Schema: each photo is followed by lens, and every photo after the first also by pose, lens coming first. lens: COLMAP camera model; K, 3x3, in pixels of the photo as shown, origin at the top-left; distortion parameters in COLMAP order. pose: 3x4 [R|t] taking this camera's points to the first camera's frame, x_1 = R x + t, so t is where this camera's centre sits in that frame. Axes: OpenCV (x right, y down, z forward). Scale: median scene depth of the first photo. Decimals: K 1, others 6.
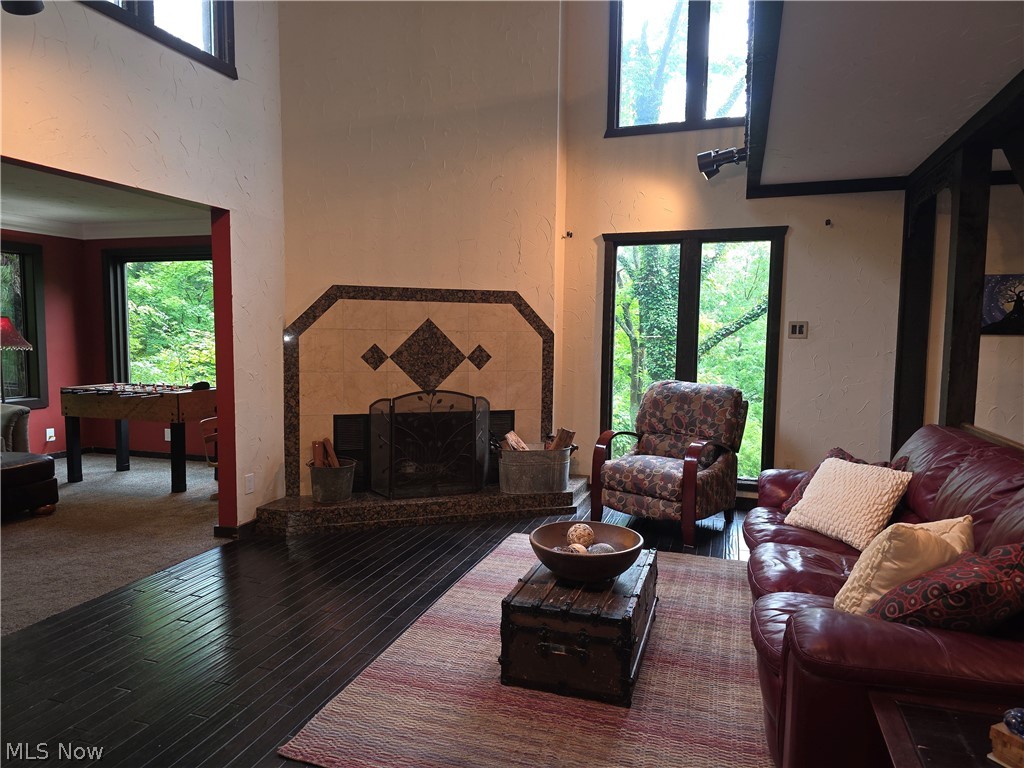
lens RADIAL K [[688.2, 0, 512.0], [0, 688.2, 384.2], [0, 0, 1]] dist [0.043947, -0.048373]
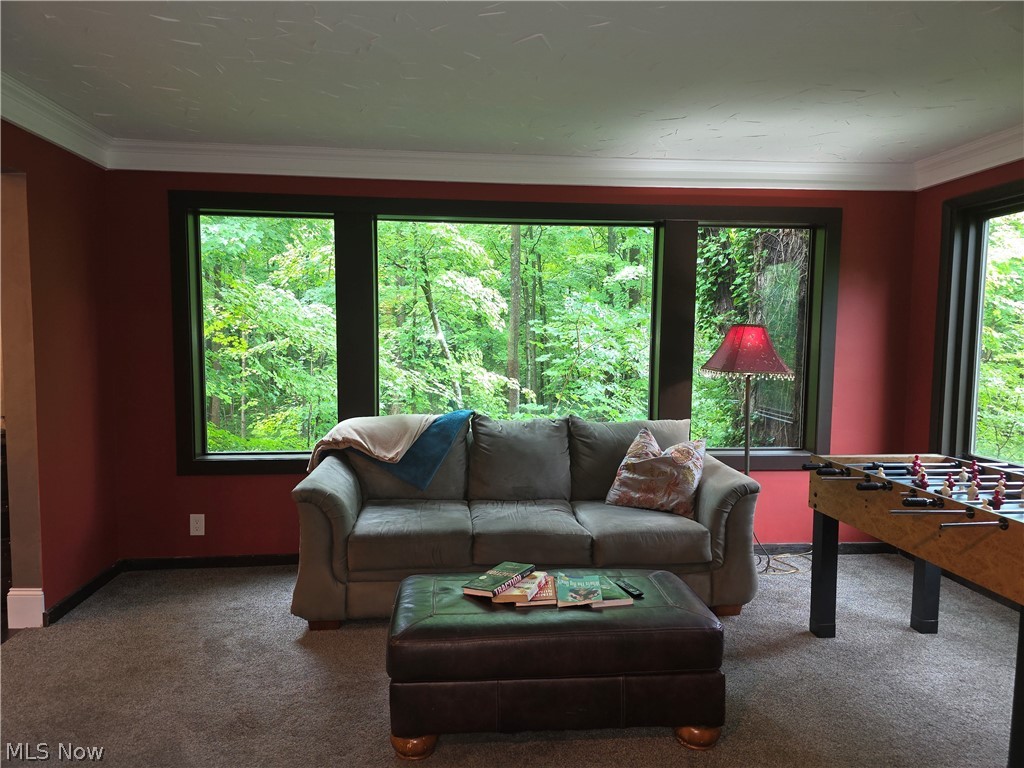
lens RADIAL K [[688.2, 0, 512.8], [0, 688.2, 385.1], [0, 0, 1]] dist [0.043947, -0.048373]
pose [[0.404746, 0.067914, -0.911904, -0.222535], [-0.079019, 0.996106, 0.039112, -0.044678], [0.911009, 0.056227, 0.408536, 0.489004]]
